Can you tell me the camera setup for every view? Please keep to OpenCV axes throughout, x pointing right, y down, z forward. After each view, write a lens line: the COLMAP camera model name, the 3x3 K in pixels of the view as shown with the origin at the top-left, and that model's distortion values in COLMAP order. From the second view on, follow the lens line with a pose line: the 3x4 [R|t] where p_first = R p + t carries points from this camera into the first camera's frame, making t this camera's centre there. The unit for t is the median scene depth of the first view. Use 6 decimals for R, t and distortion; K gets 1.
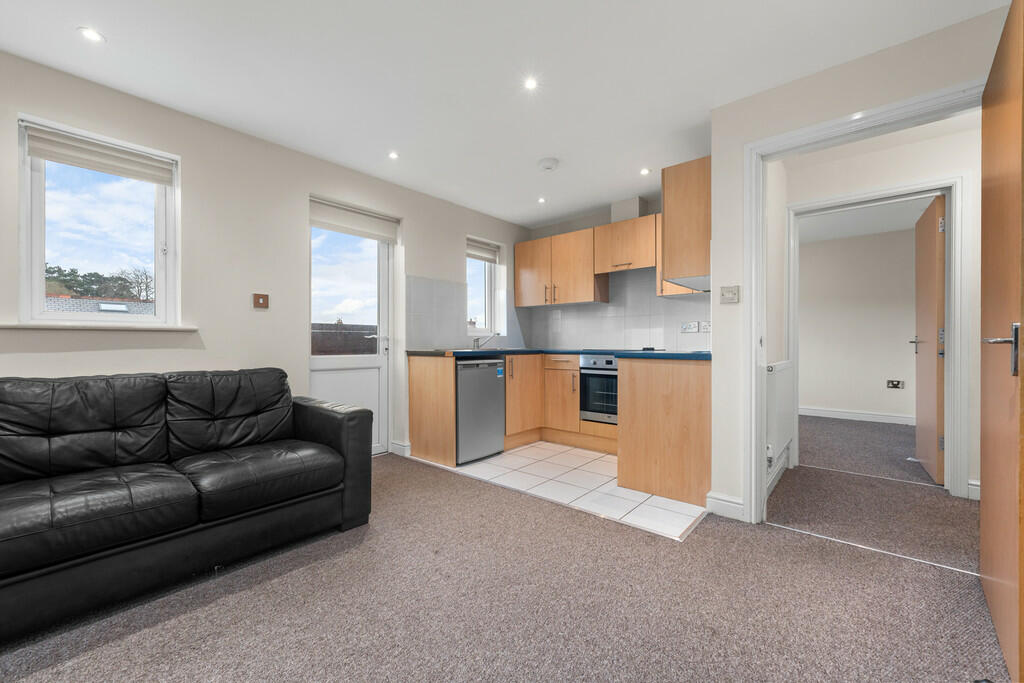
lens RADIAL K [[410.9, 0, 505.7], [0, 410.9, 344.4], [0, 0, 1]] dist [-0.001616, -0.000282]
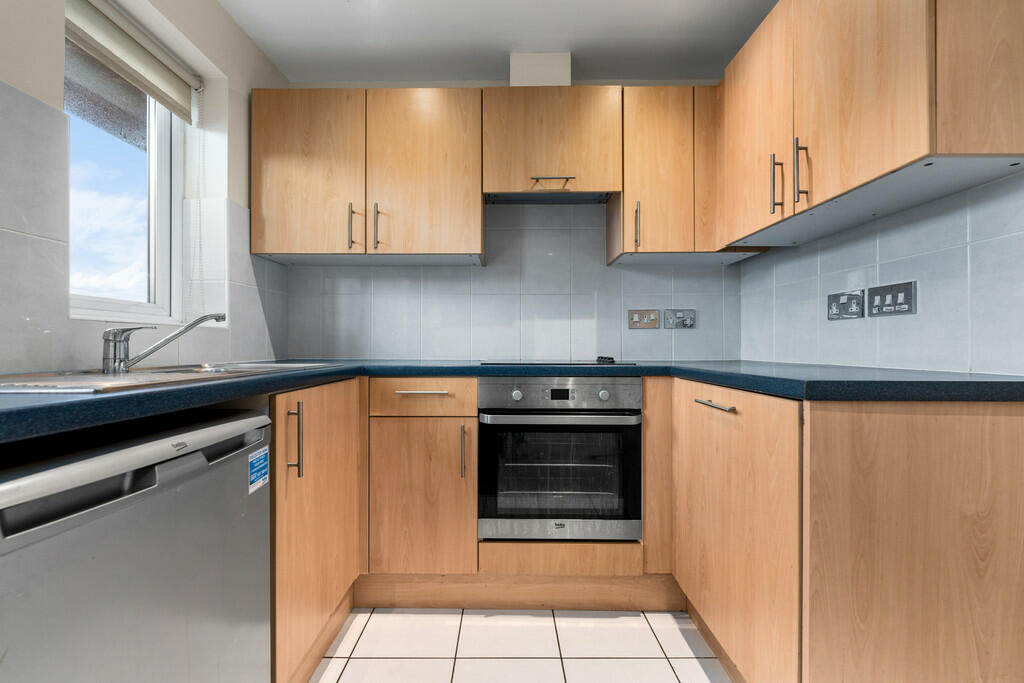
lens RADIAL K [[410.9, 0, 505.7], [0, 410.9, 344.4], [0, 0, 1]] dist [-0.001616, -0.000282]
pose [[0.757026, 0.003705, 0.653374, -0.059716], [0.001301, 0.999973, -0.007178, -0.003617], [-0.653384, 0.006284, 0.757001, 0.702149]]
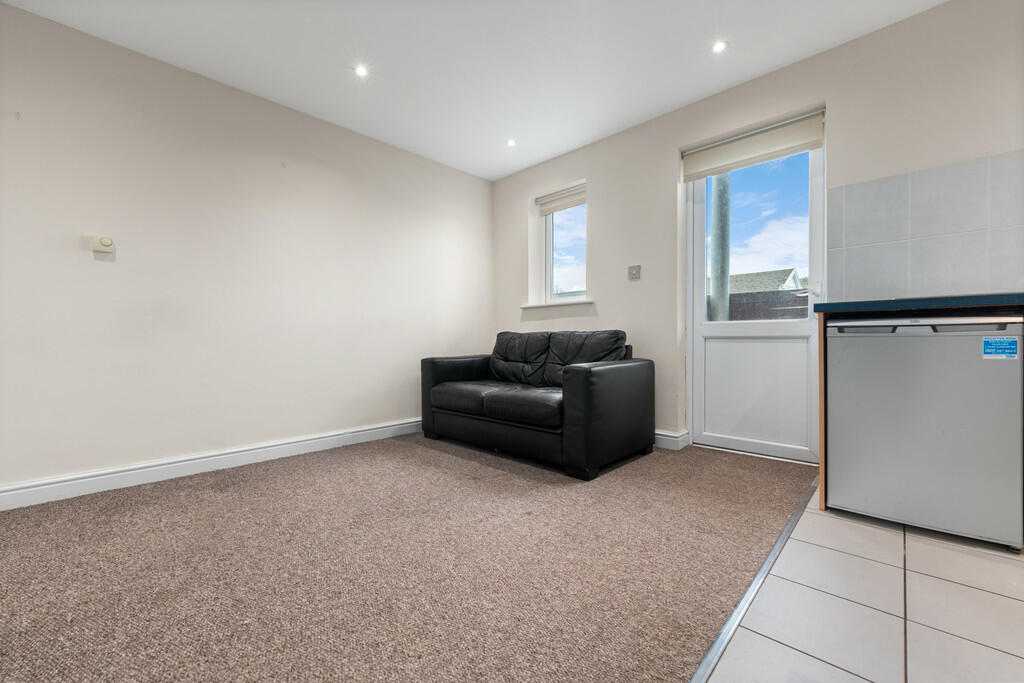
lens RADIAL K [[410.9, 0, 505.7], [0, 410.9, 344.4], [0, 0, 1]] dist [-0.001616, -0.000282]
pose [[-0.053476, 0.013825, -0.998473, 0.402671], [0.004745, 0.999896, 0.013591, 0.055233], [0.998558, -0.004011, -0.053536, 0.523423]]
